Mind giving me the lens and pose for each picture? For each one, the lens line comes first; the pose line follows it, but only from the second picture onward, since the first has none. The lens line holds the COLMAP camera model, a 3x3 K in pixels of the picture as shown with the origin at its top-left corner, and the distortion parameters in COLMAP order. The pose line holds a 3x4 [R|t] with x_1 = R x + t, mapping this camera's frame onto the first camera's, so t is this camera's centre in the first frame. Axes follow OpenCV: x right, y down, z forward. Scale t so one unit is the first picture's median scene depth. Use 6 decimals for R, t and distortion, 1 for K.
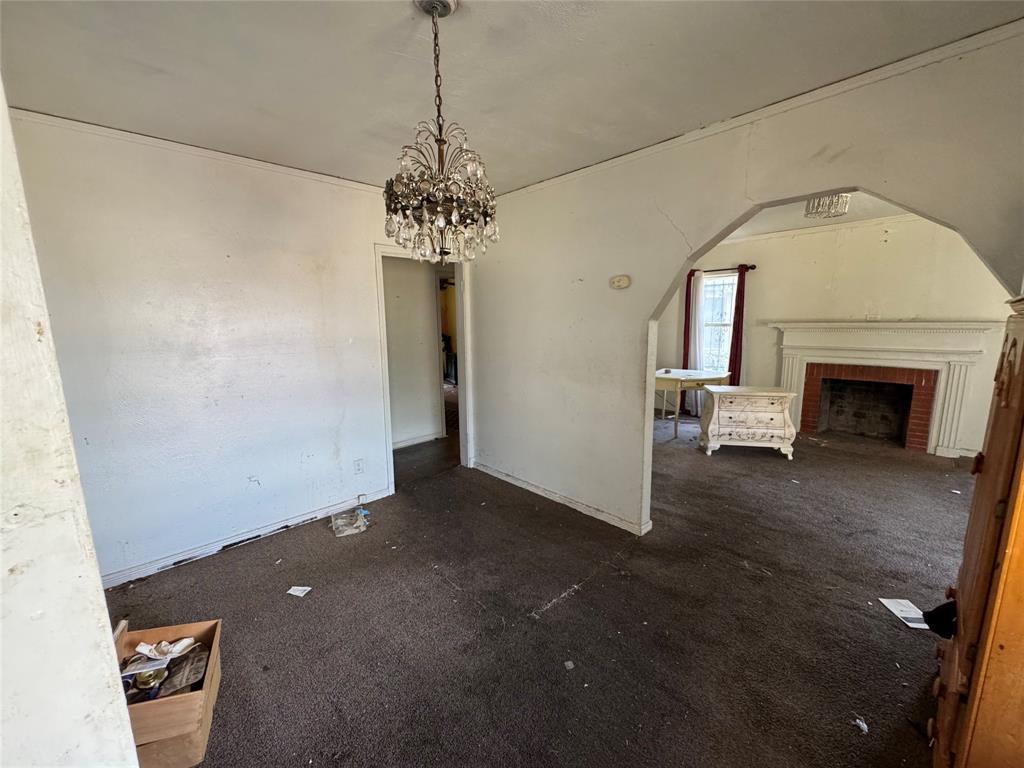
lens RADIAL K [[410.7, 0, 514.1], [0, 410.7, 385.3], [0, 0, 1]] dist [-0.005371, 0.001857]
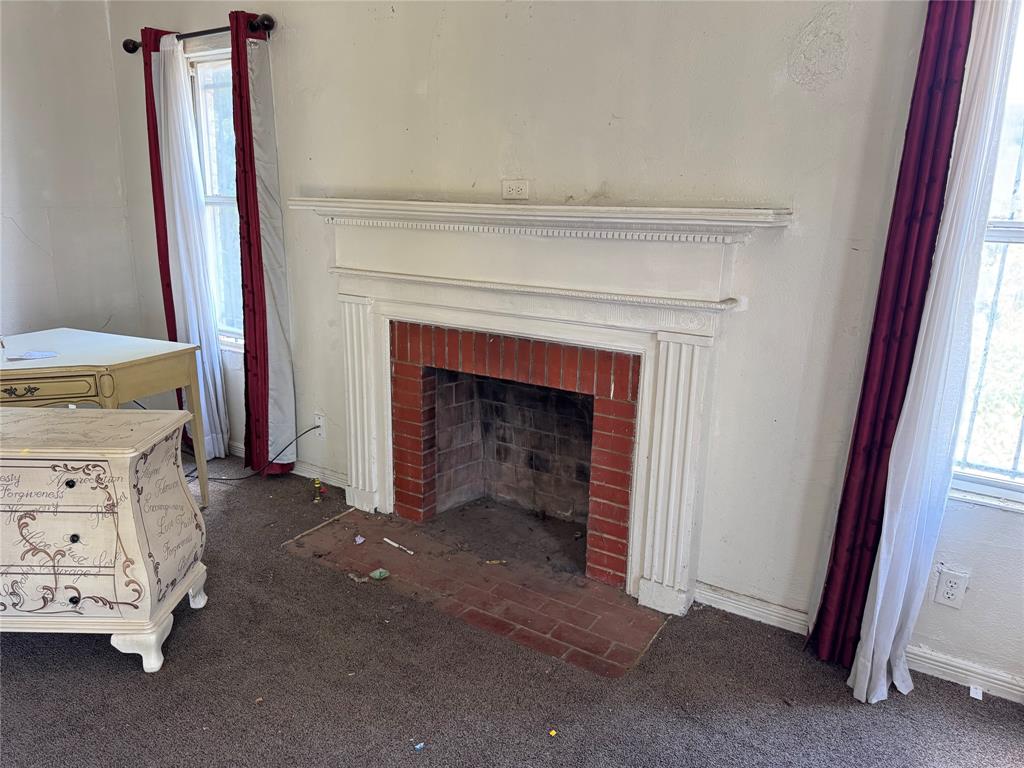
lens RADIAL K [[725.4, 0, 509.9], [0, 725.4, 385.8], [0, 0, 1]] dist [0.046558, -0.056305]
pose [[0.973341, -0.019594, 0.228524, 0.774184], [-0.001504, 0.995778, 0.091787, -0.064469], [-0.229357, -0.089683, 0.969202, 0.439350]]
